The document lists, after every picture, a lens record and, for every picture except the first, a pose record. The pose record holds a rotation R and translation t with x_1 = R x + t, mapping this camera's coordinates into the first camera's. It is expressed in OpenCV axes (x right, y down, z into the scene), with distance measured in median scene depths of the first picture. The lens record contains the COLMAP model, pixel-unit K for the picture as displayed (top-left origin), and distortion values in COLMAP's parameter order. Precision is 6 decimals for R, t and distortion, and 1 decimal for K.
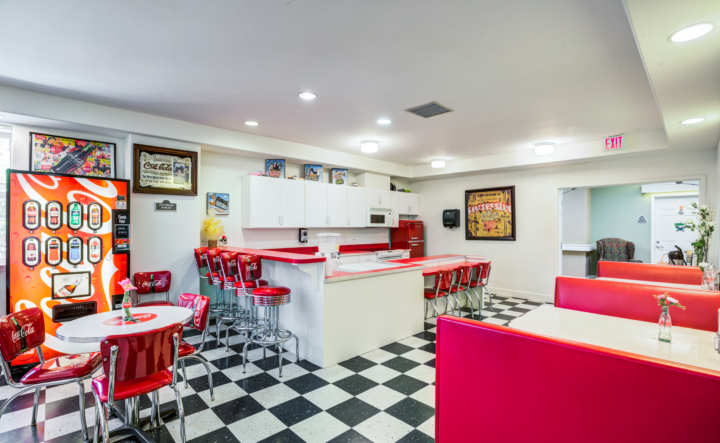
lens RADIAL K [[332.2, 0, 364.1], [0, 332.2, 224.8], [0, 0, 1]] dist [-0.004948, -0.000203]
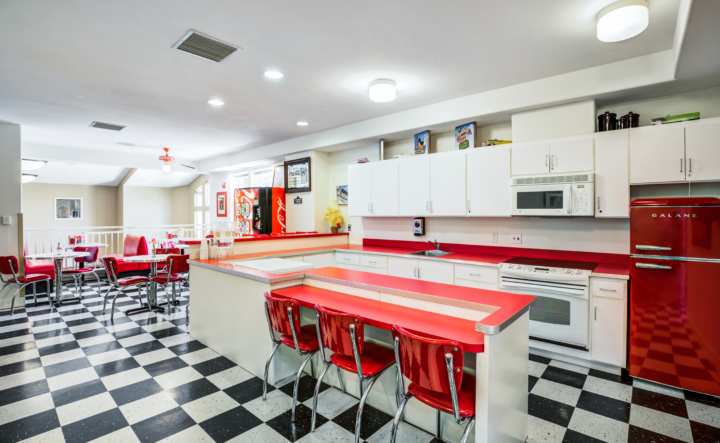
lens RADIAL K [[332.2, 0, 364.2], [0, 332.2, 216.5], [0, 0, 1]] dist [-0.004948, -0.000203]
pose [[0.104175, 0.004646, -0.994548, 0.692653], [0.004994, 0.999974, 0.005195, 0.004540], [0.994546, -0.005508, 0.104149, 0.943135]]
